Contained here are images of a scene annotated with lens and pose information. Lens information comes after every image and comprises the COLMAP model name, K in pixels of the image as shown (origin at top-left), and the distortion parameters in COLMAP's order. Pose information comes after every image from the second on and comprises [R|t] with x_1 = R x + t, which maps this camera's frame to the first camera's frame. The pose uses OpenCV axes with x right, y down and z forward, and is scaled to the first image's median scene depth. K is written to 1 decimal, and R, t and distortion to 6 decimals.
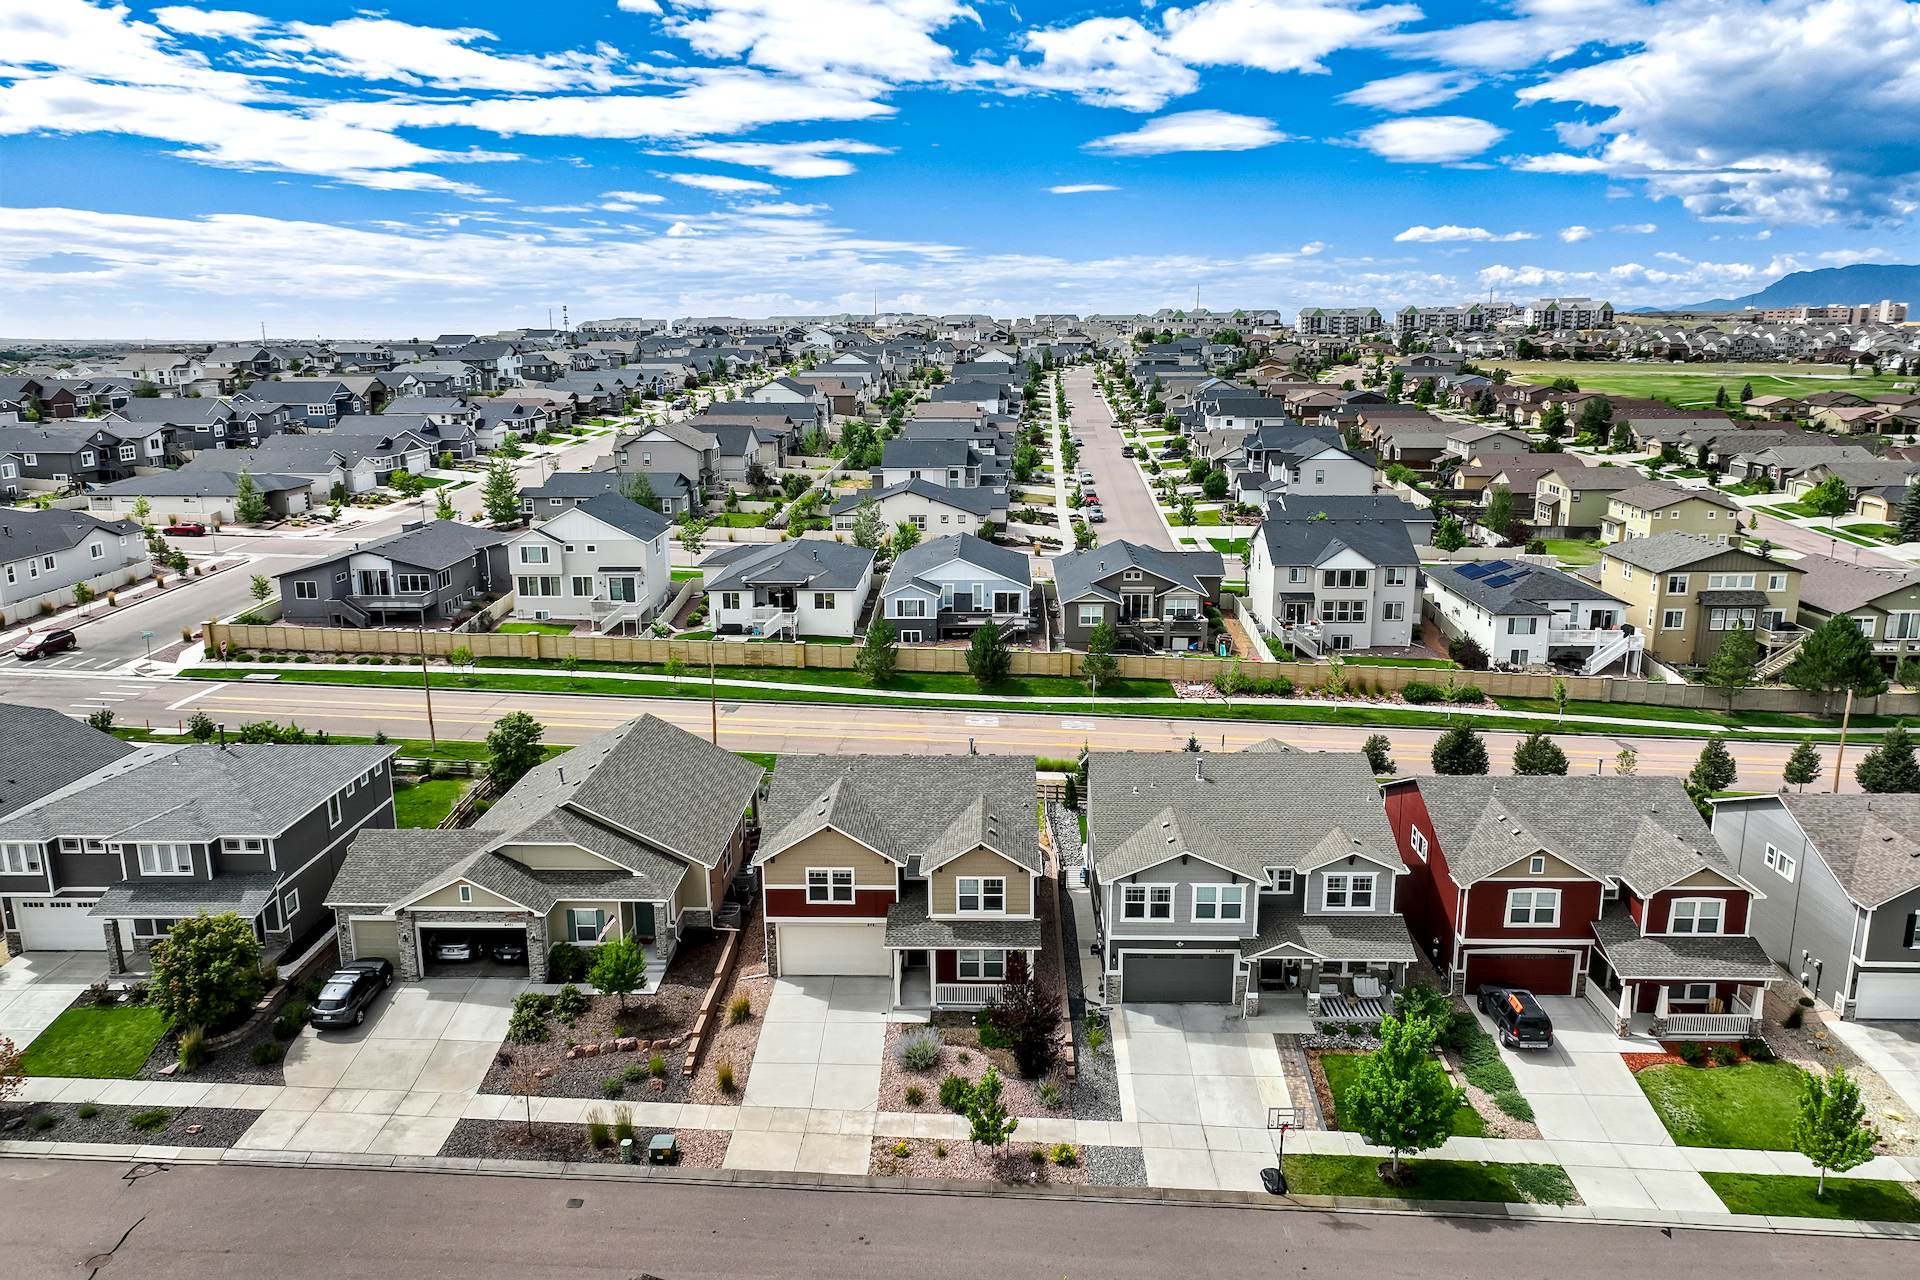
lens RADIAL K [[1336.7, 0, 964.2], [0, 1336.7, 655.9], [0, 0, 1]] dist [-0.001199, 0.023018]
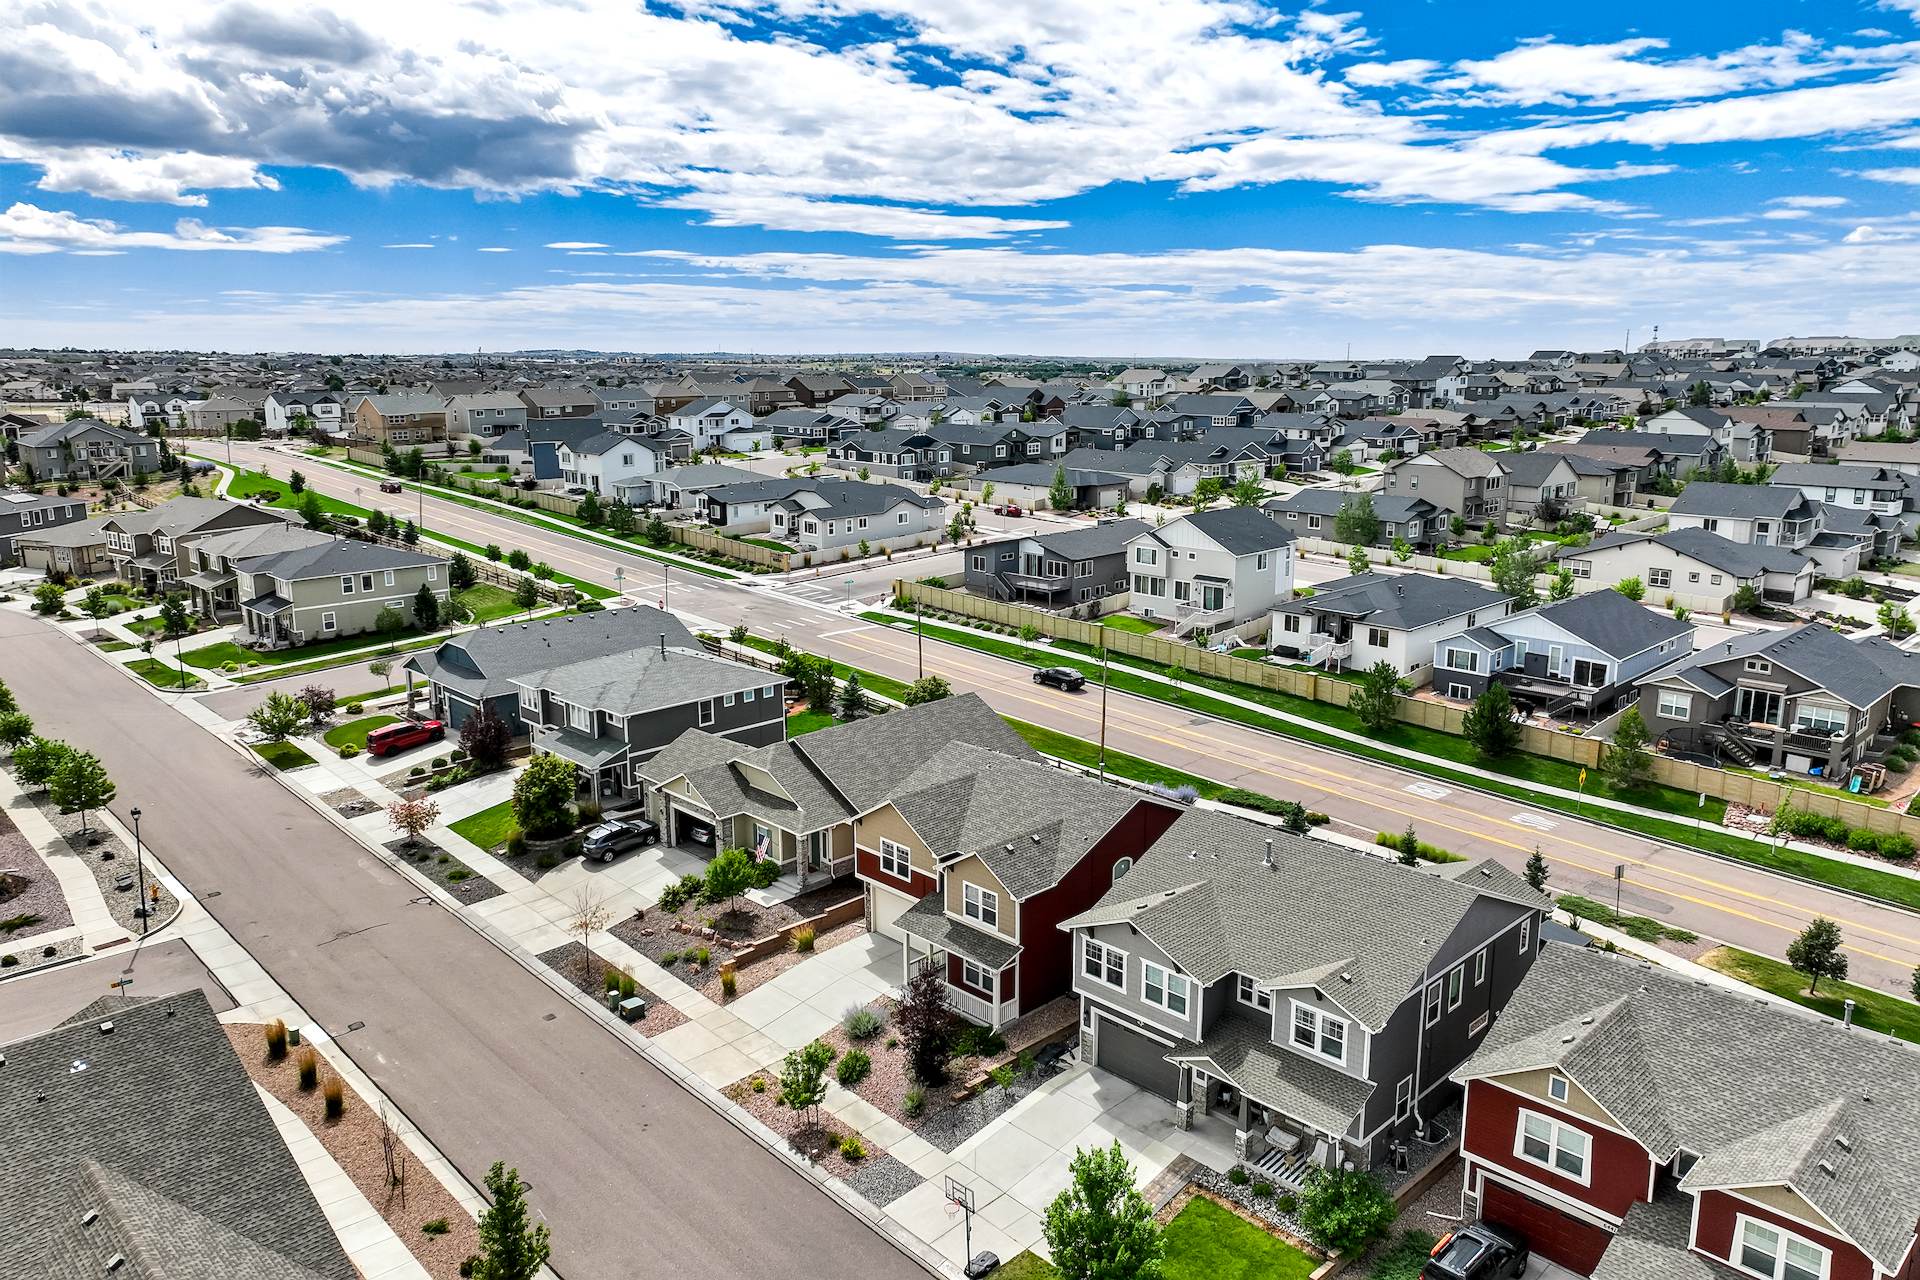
lens RADIAL K [[1342.6, 0, 960.0], [0, 1342.6, 640.0], [0, 0, 1]] dist [-0.002725, 0.021310]
pose [[0.716620, 0.152171, -0.680661, 0.316282], [-0.170614, 0.984506, 0.040472, -0.026838], [0.676274, 0.087127, 0.731480, 0.111930]]
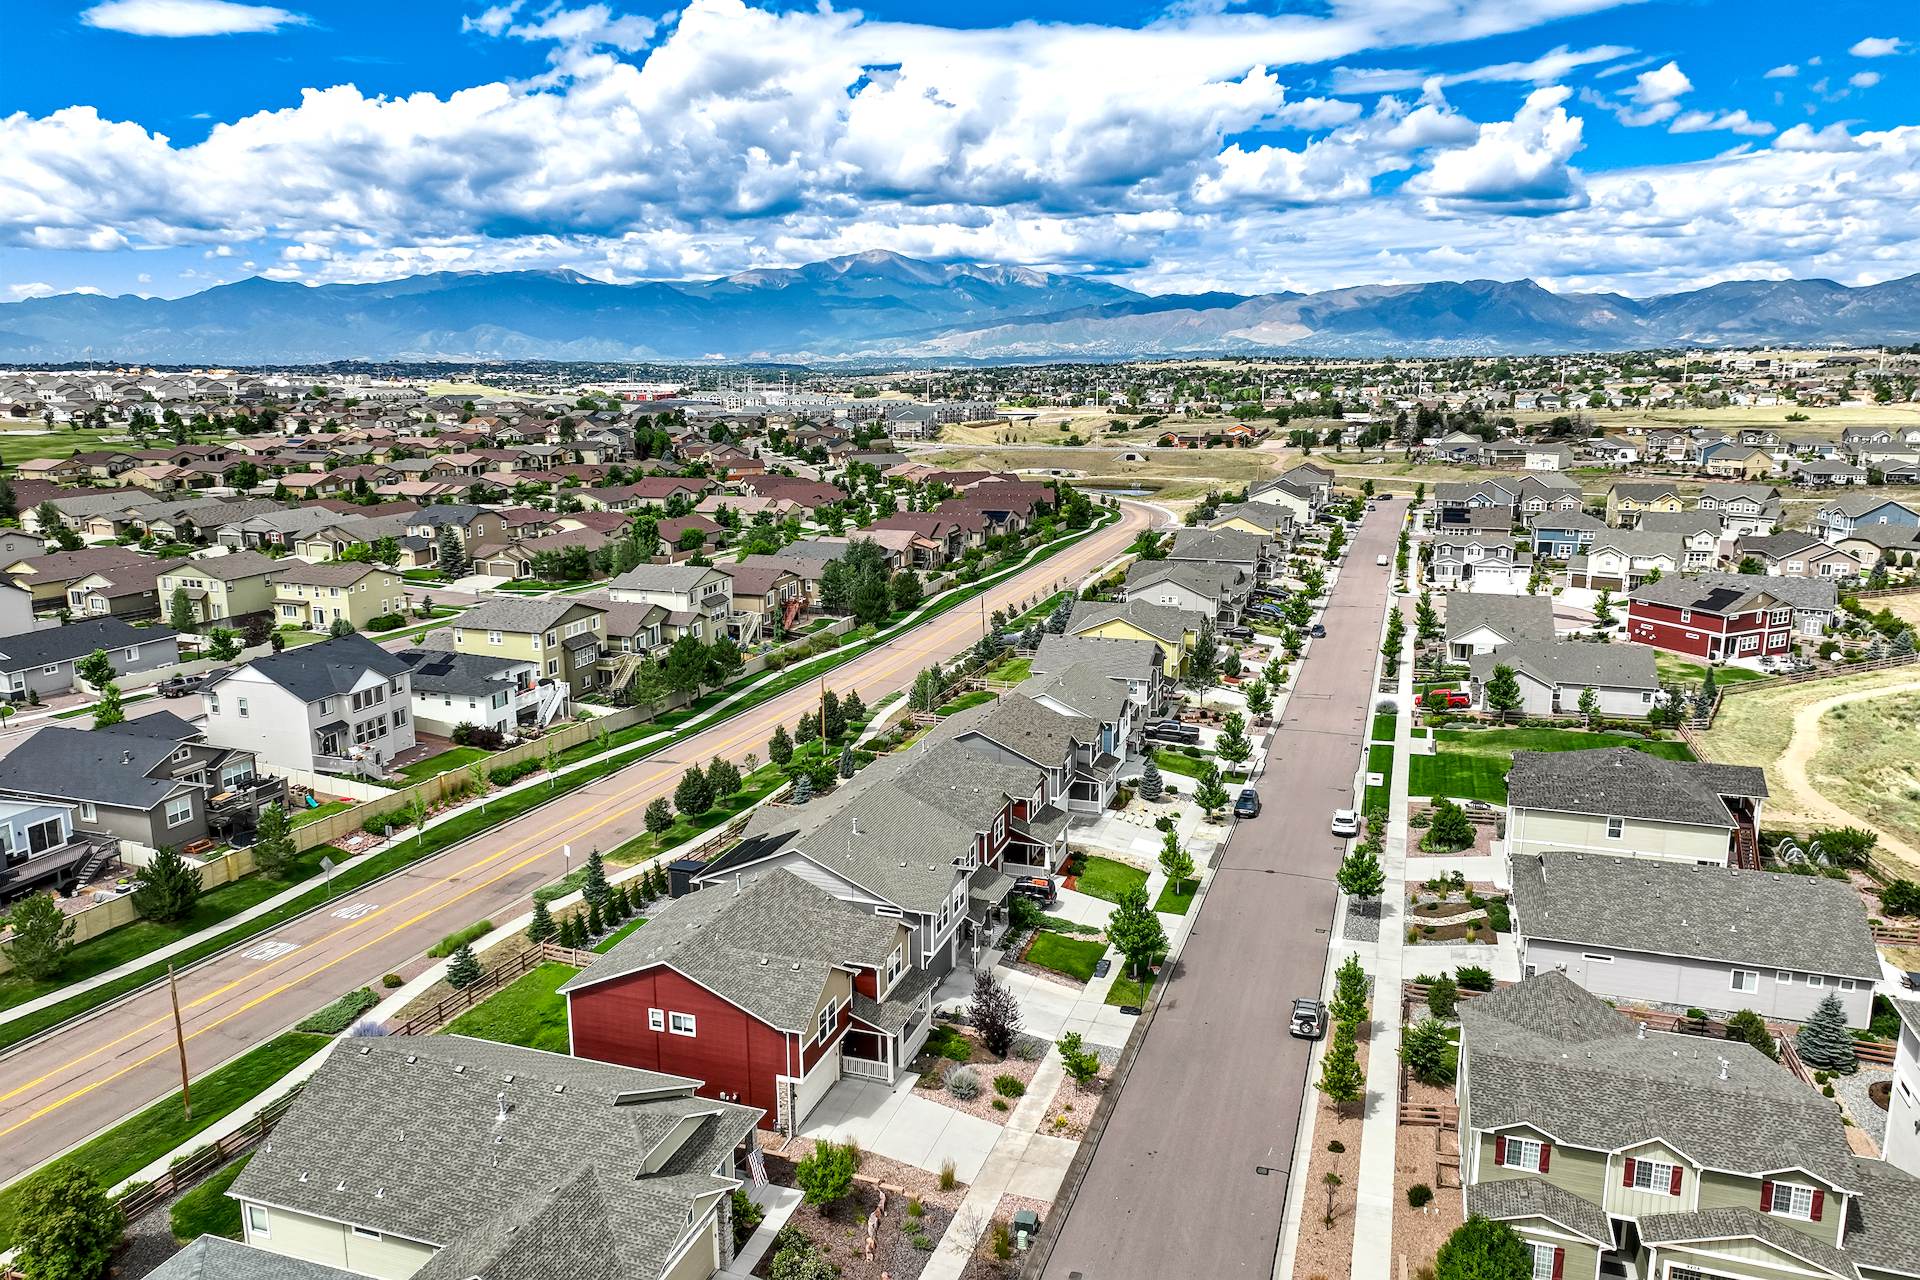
lens RADIAL K [[1349.0, 0, 961.2], [0, 1349.0, 648.8], [0, 0, 1]] dist [-0.002587, 0.016011]
pose [[0.287678, -0.205337, 0.935456, -0.518870], [0.233837, 0.962244, 0.139306, -0.126789], [-0.928742, 0.178669, 0.324832, 0.231865]]
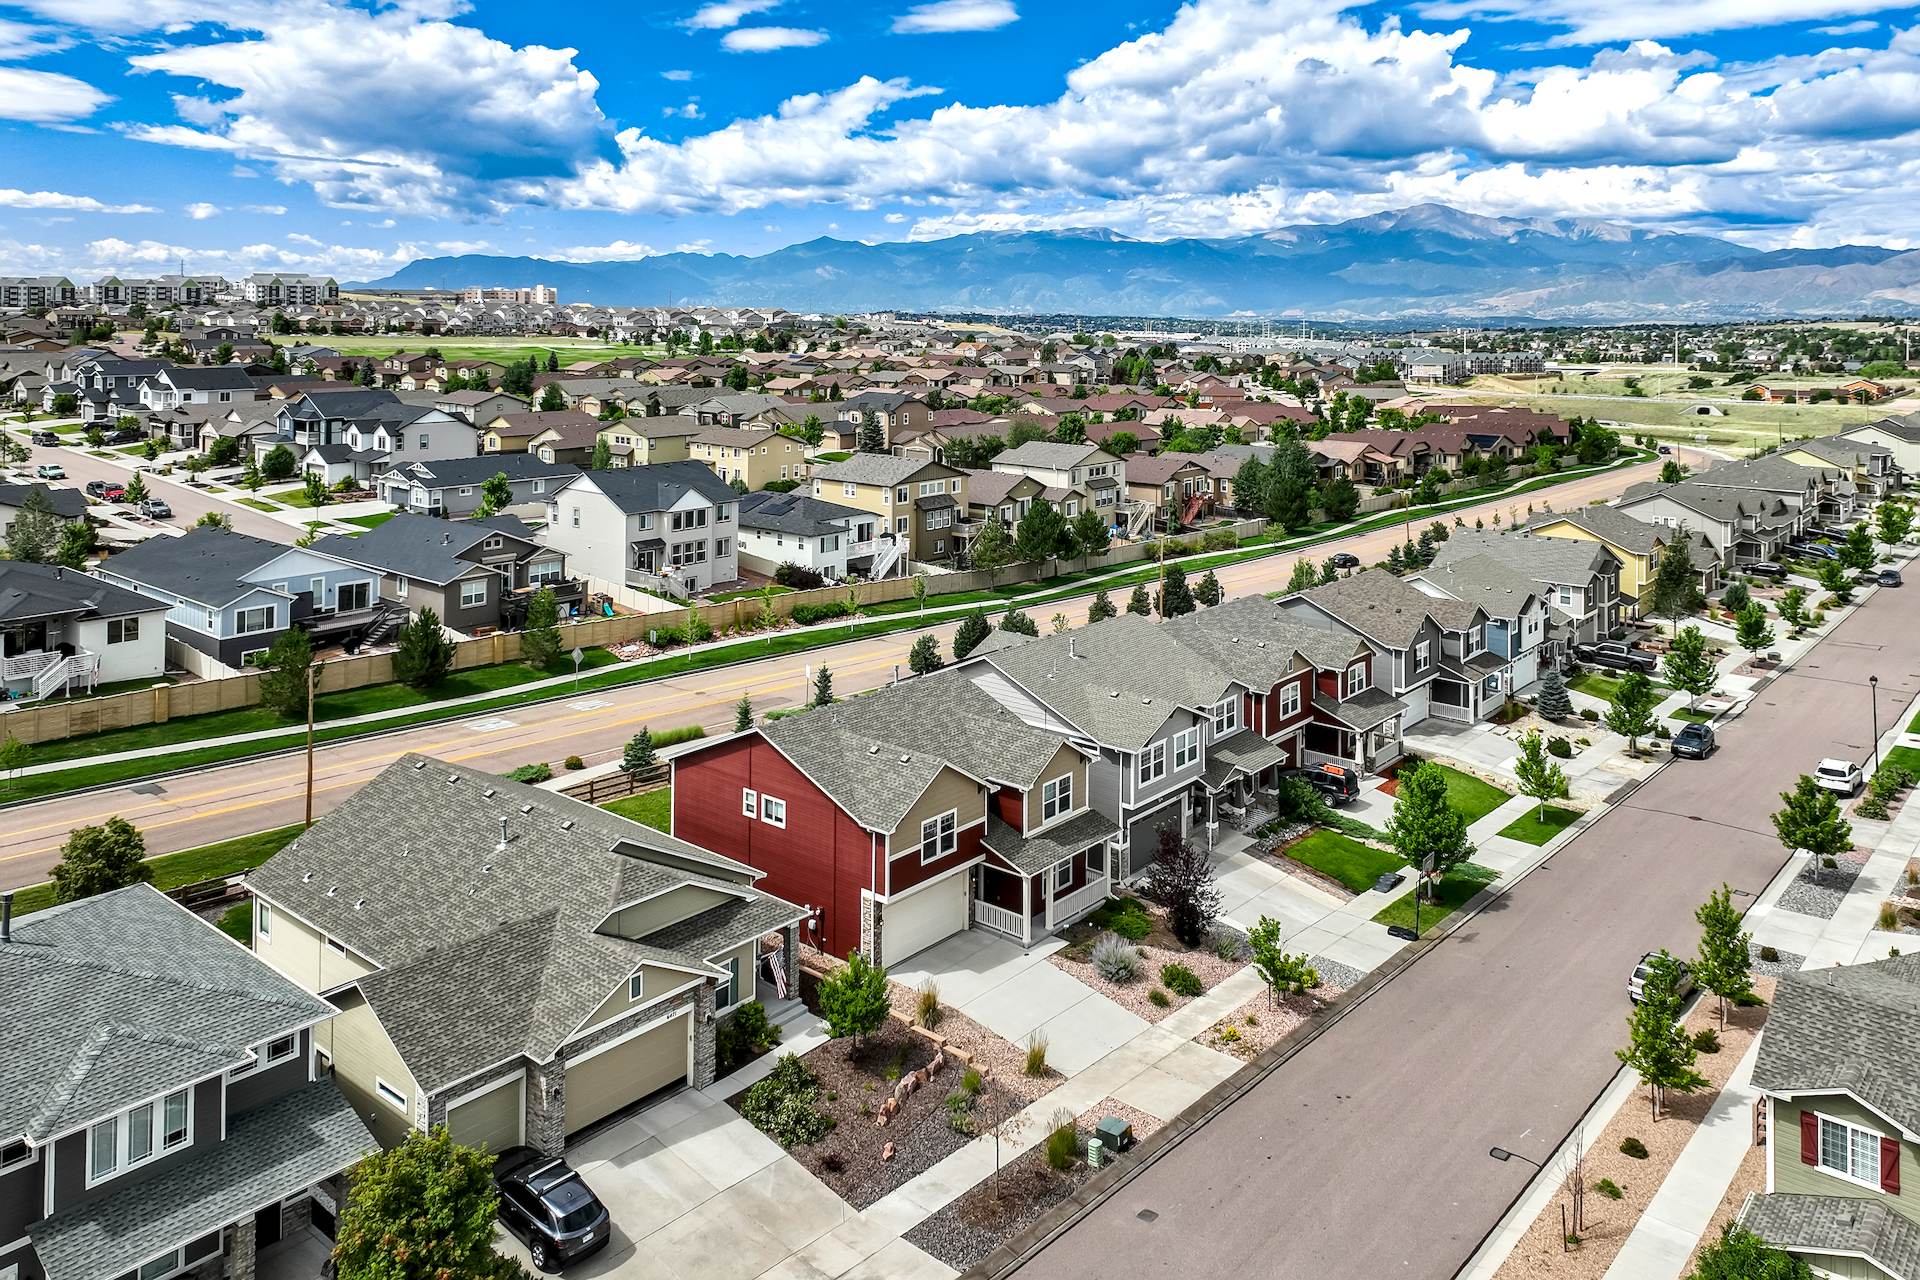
lens RADIAL K [[1438.7, 0, 954.9], [0, 1438.7, 334.1], [0, 0, 1]] dist [0.004365, 0.004051]
pose [[0.621564, -0.005531, 0.783344, -0.416094], [0.178373, 0.974706, -0.134652, -0.012320], [-0.762786, 0.223422, 0.606828, 0.160933]]
